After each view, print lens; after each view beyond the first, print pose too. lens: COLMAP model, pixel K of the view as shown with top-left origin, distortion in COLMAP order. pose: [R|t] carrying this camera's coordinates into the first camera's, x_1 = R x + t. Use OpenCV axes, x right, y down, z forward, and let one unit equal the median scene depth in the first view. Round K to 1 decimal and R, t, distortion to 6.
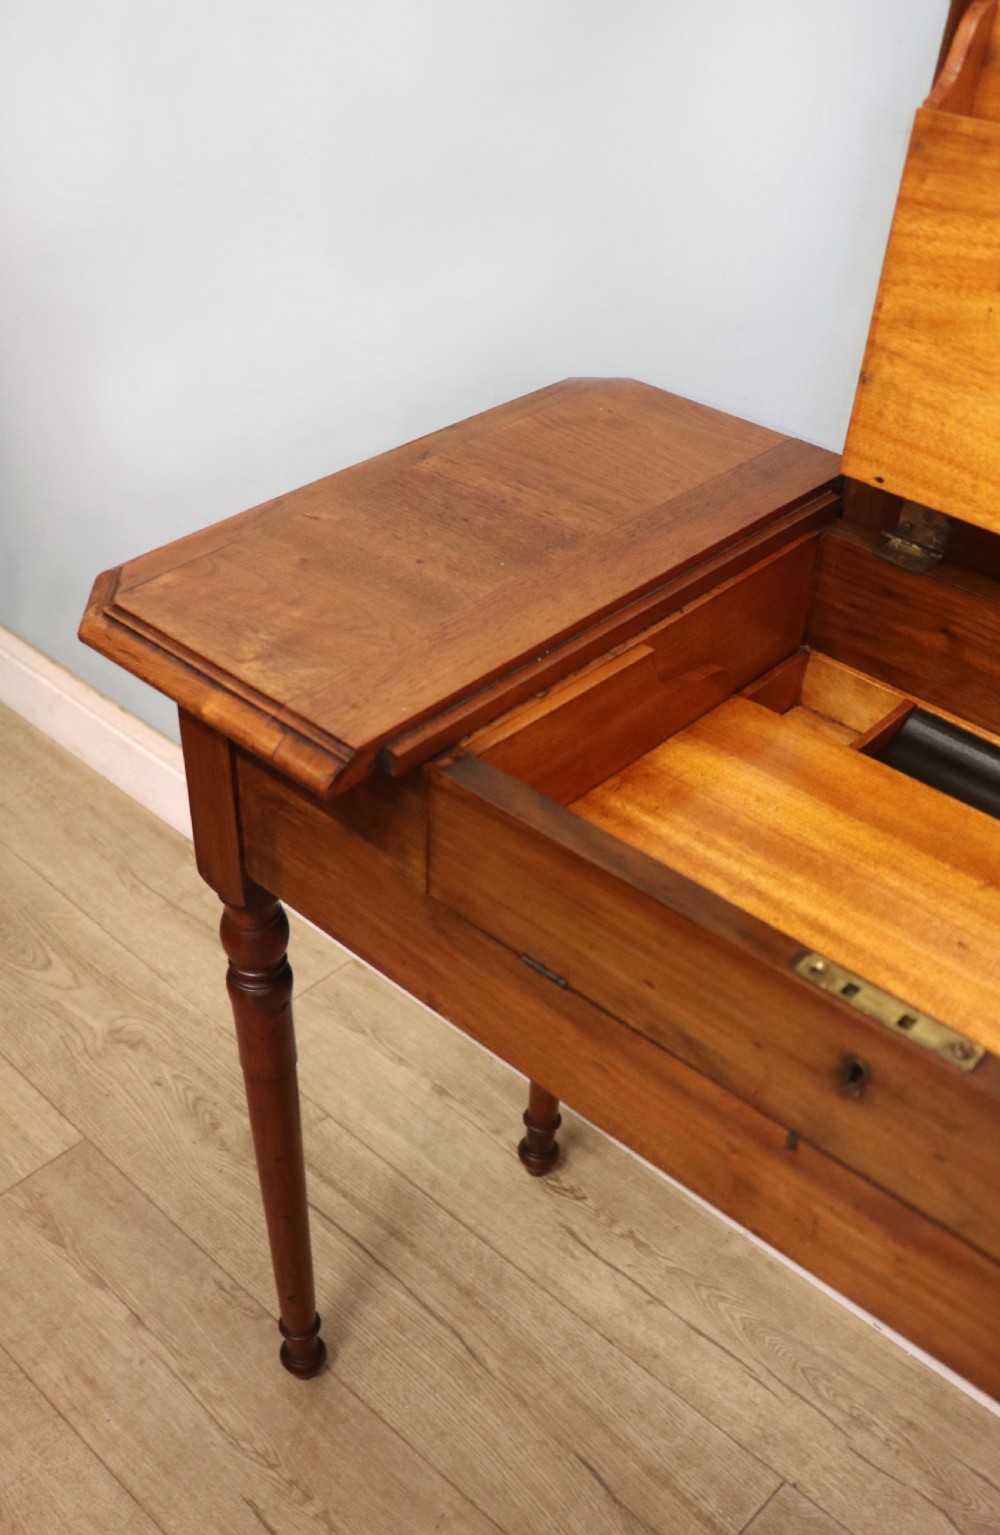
lens RADIAL K [[1456.4, 0, 428.3], [0, 1456.4, 833.0], [0, 0, 1]] dist [-0.138779, 0.000000]
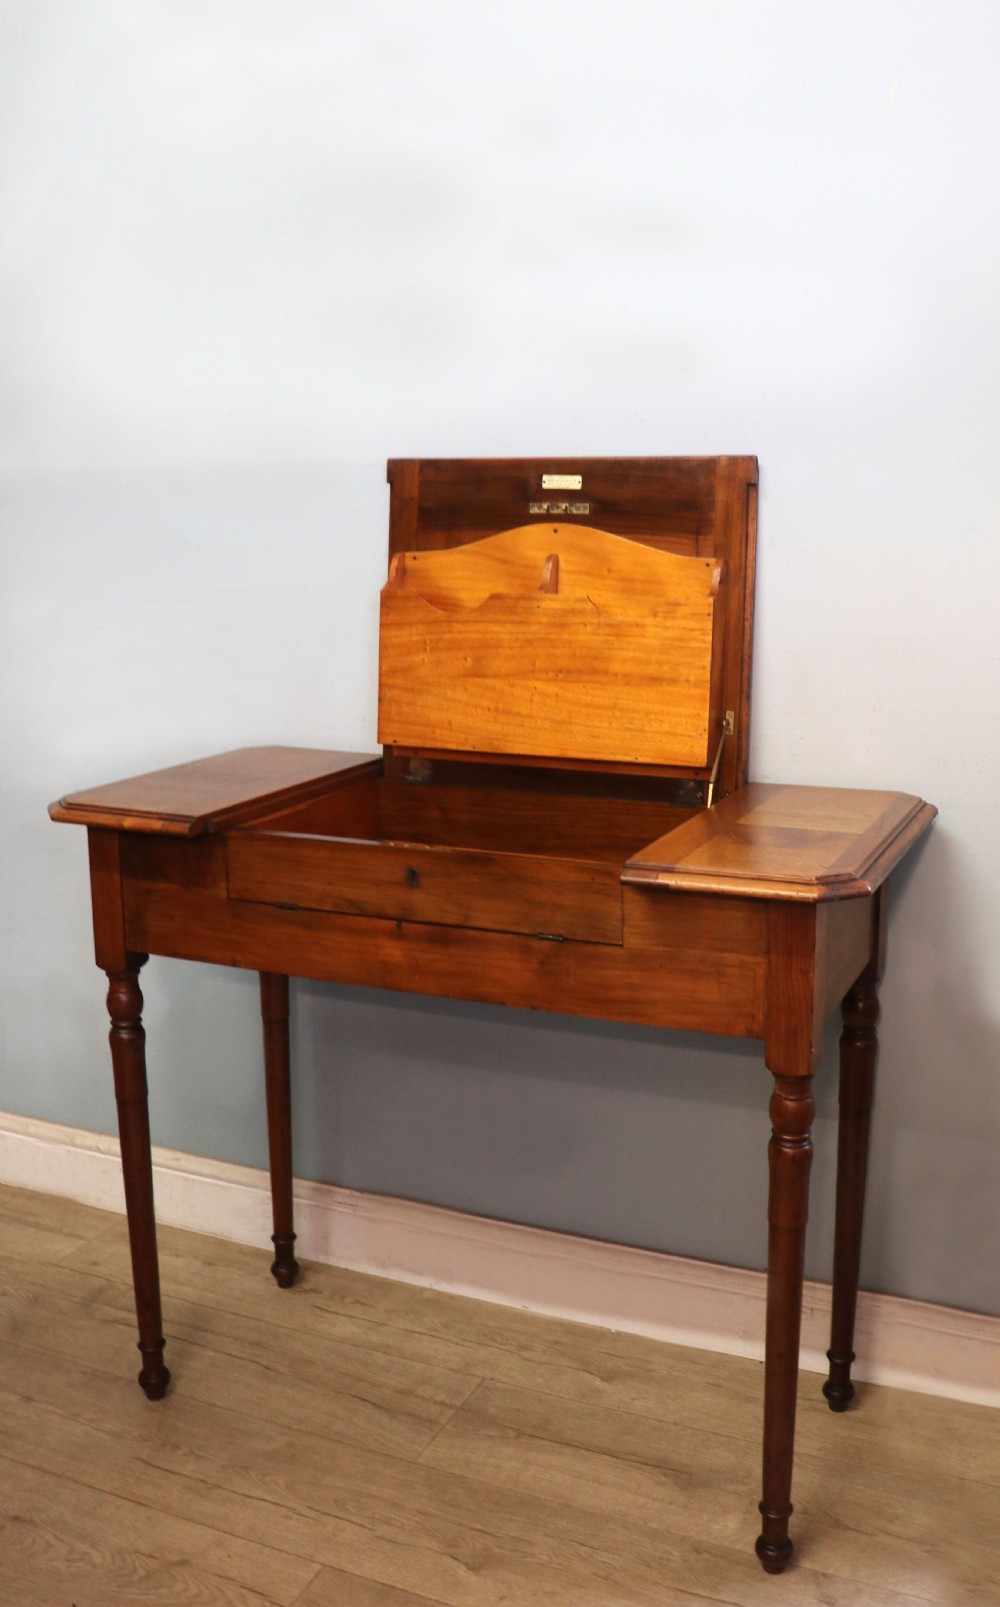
lens RADIAL K [[1525.1, 0, 562.0], [0, 1525.1, 743.6], [0, 0, 1]] dist [-0.120671, 0.000000]
pose [[0.928840, -0.067388, 0.364301, -0.308437], [0.238845, 0.860614, -0.449774, 0.870806], [-0.283213, 0.504779, 0.815468, -1.012434]]
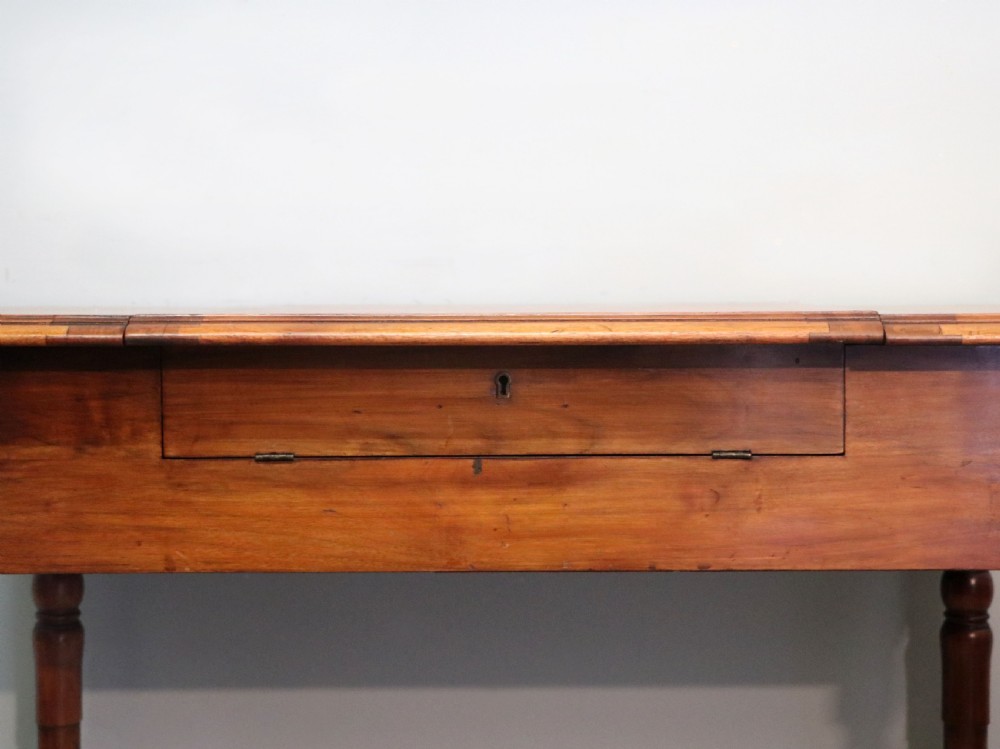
lens RADIAL K [[1681.0, 0, 522.9], [0, 1681.0, 378.6], [0, 0, 1]] dist [0.058578, 0.000000]
pose [[0.720907, -0.048659, 0.691322, -0.740615], [0.443342, 0.799096, -0.406070, 0.676520], [-0.532674, 0.599231, 0.597646, -0.162600]]
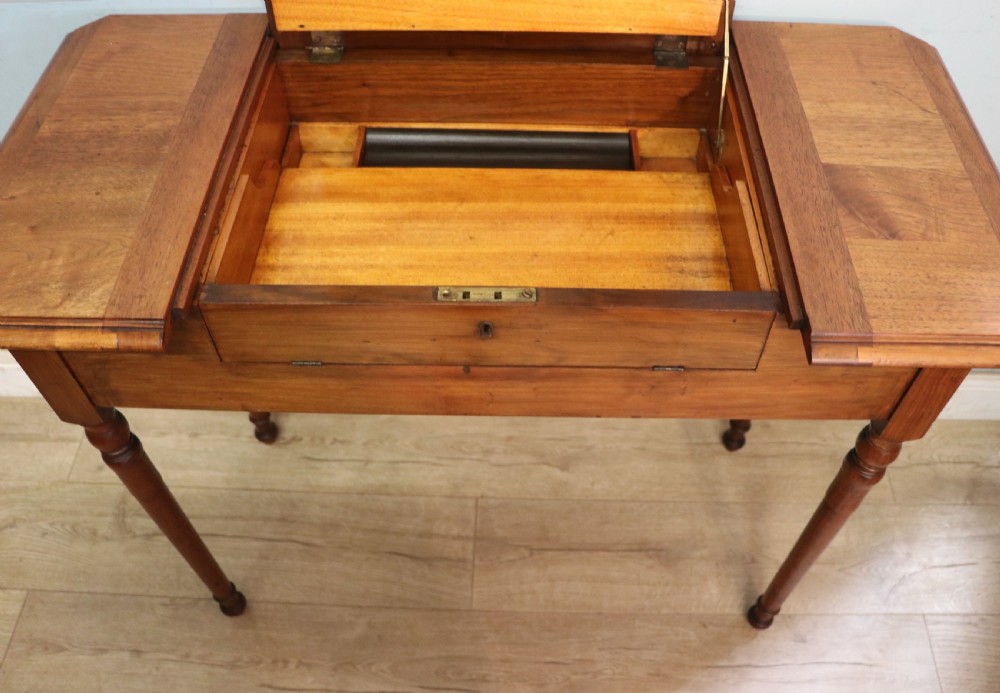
lens RADIAL K [[868.8, 0, 515.9], [0, 868.8, 368.7], [0, 0, 1]] dist [-0.190708, 0.148804]
pose [[0.725852, -0.553699, 0.408113, -0.145326], [0.431300, 0.828556, 0.357036, -0.143743], [-0.535835, -0.083136, 0.840220, -0.057032]]
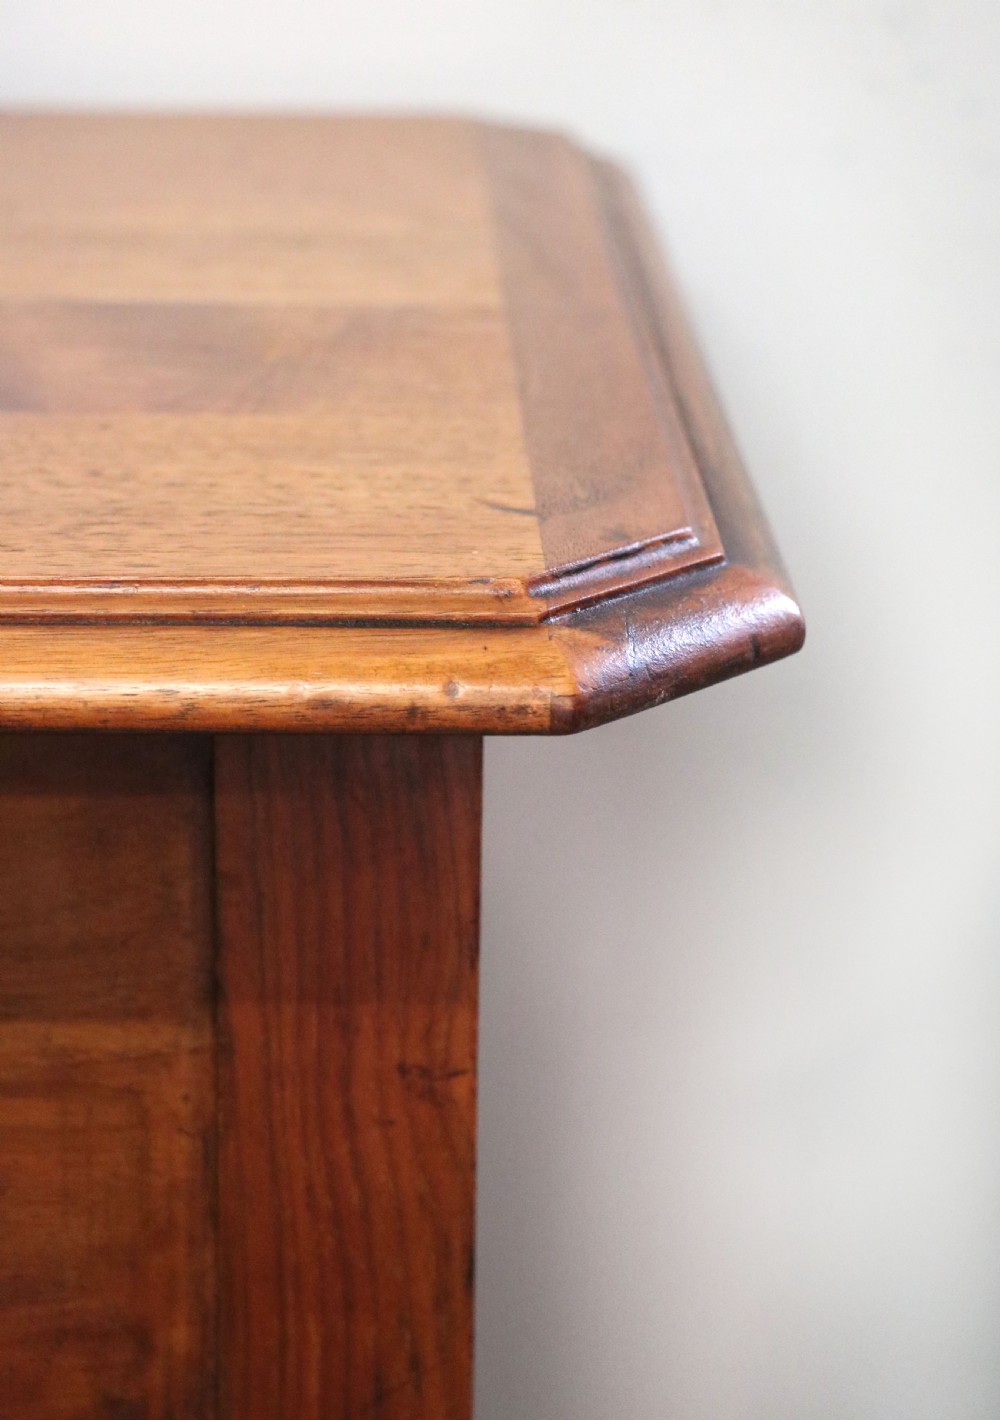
lens RADIAL K [[3570.5, 0, 505.2], [0, 3570.5, 703.1], [0, 0, 1]] dist [0.271273, 0.000000]
pose [[0.690785, -0.230612, 0.685299, 0.068013], [0.445116, 0.882530, -0.151696, 0.439649], [-0.569814, 0.409827, 0.712287, -0.139113]]
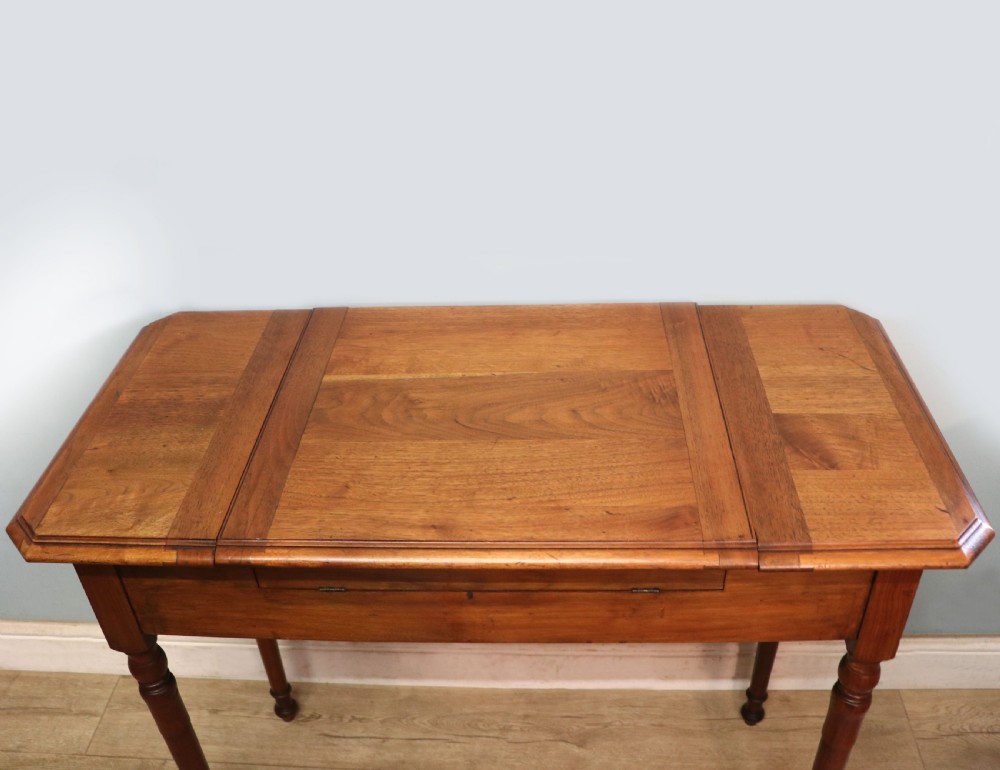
lens RADIAL K [[942.0, 0, 503.6], [0, 942.0, 407.2], [0, 0, 1]] dist [-0.141406, 0.000000]
pose [[0.745125, -0.413190, 0.523510, -0.279481], [0.453758, 0.889357, 0.056096, -0.087974], [-0.488766, 0.195749, 0.850171, -0.290083]]
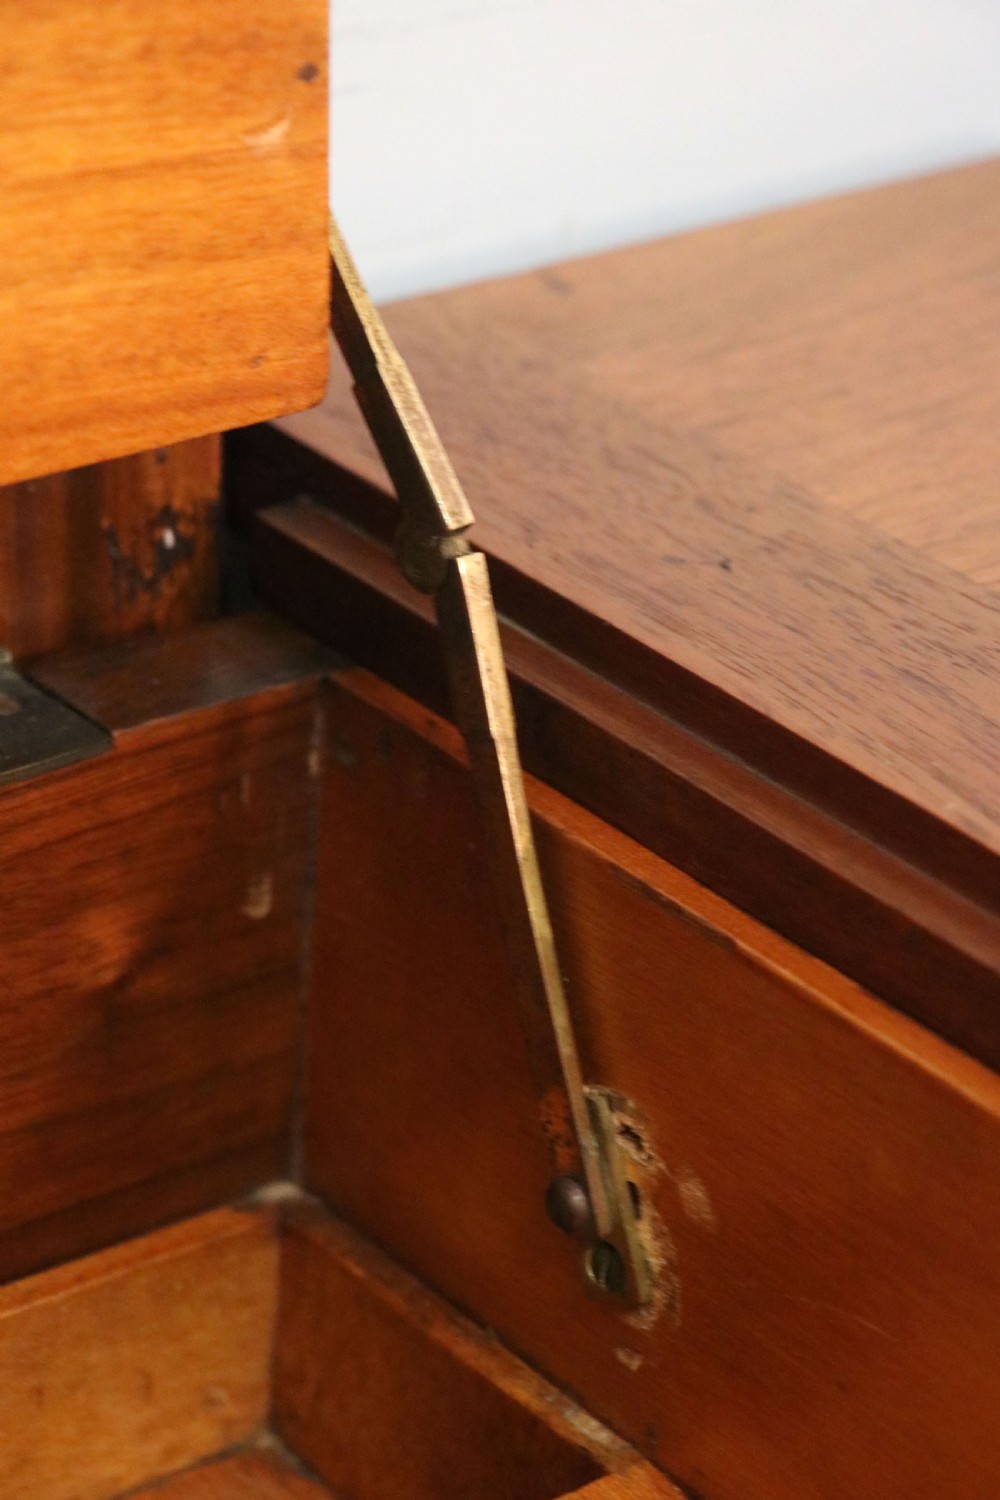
lens RADIAL K [[4787.5, 0, 500.8], [0, 4787.5, 747.7], [0, 0, 1]] dist [0.159055, 0.000000]
pose [[0.137020, -0.453171, 0.880830, 0.000826], [0.575902, 0.759936, 0.301387, -0.175131], [-0.805955, 0.465975, 0.365109, 0.427553]]
